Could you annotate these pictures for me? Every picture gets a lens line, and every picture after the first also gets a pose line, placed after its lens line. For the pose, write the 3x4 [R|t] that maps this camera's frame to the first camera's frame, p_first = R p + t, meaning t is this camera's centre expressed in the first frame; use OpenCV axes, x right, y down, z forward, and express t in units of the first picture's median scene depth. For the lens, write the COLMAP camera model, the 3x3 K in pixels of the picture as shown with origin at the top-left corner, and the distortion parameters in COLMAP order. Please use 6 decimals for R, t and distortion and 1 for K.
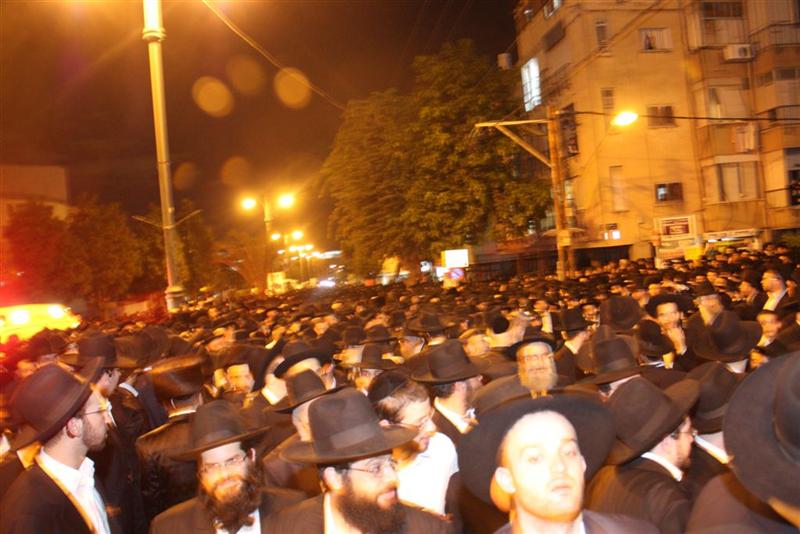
lens RADIAL K [[685.4, 0, 400.0], [0, 685.4, 267.0], [0, 0, 1]] dist [-0.168171, 0.144773]
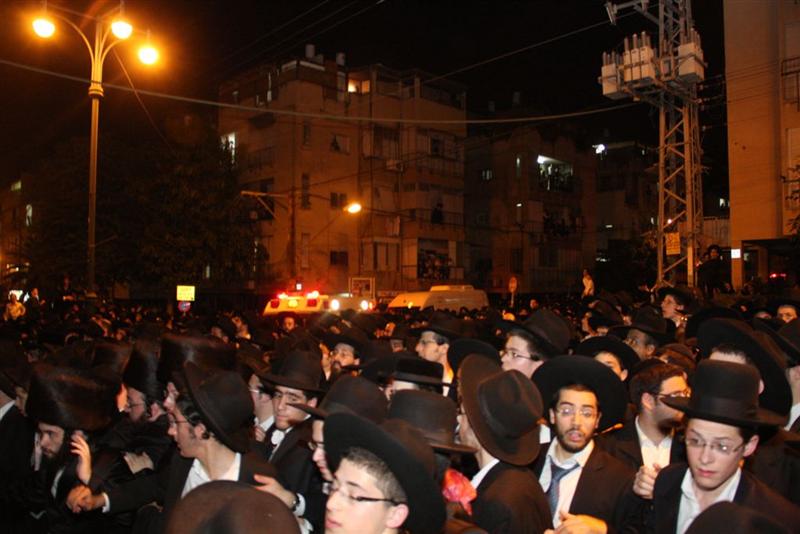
lens RADIAL K [[685.4, 0, 400.0], [0, 685.4, 267.0], [0, 0, 1]] dist [-0.168171, 0.144773]
pose [[0.806443, 0.118897, 0.579236, -0.295126], [-0.075452, 0.992260, -0.098628, 0.031928], [-0.586479, 0.035833, 0.809172, -0.180711]]
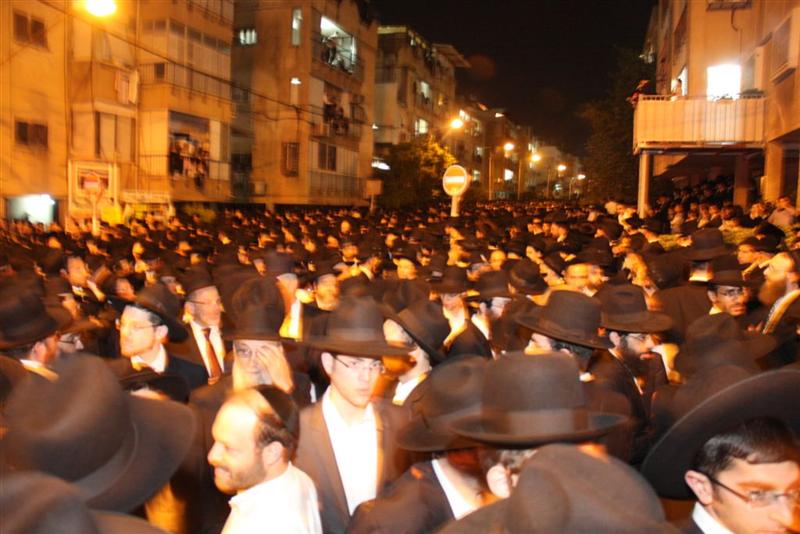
lens RADIAL K [[685.4, 0, 400.0], [0, 685.4, 267.0], [0, 0, 1]] dist [-0.168171, 0.144773]
pose [[0.451072, 0.035944, 0.891763, -0.069265], [-0.064276, 0.997902, -0.007711, 0.017677], [-0.890170, -0.053841, 0.452436, 0.289383]]
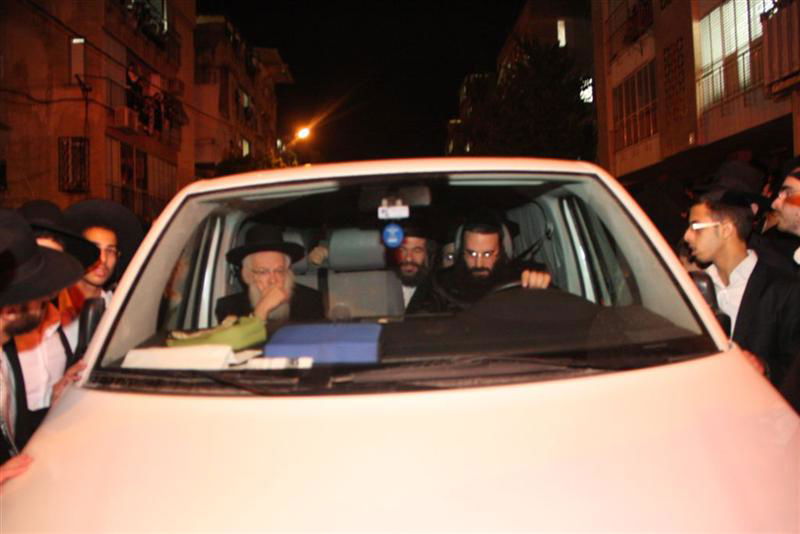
lens RADIAL K [[685.4, 0, 400.0], [0, 685.4, 267.0], [0, 0, 1]] dist [-0.168171, 0.144773]
pose [[0.169334, 0.088417, 0.981585, 0.291917], [0.021885, 0.995385, -0.093436, 0.012327], [-0.985316, 0.037304, 0.166618, 0.566724]]
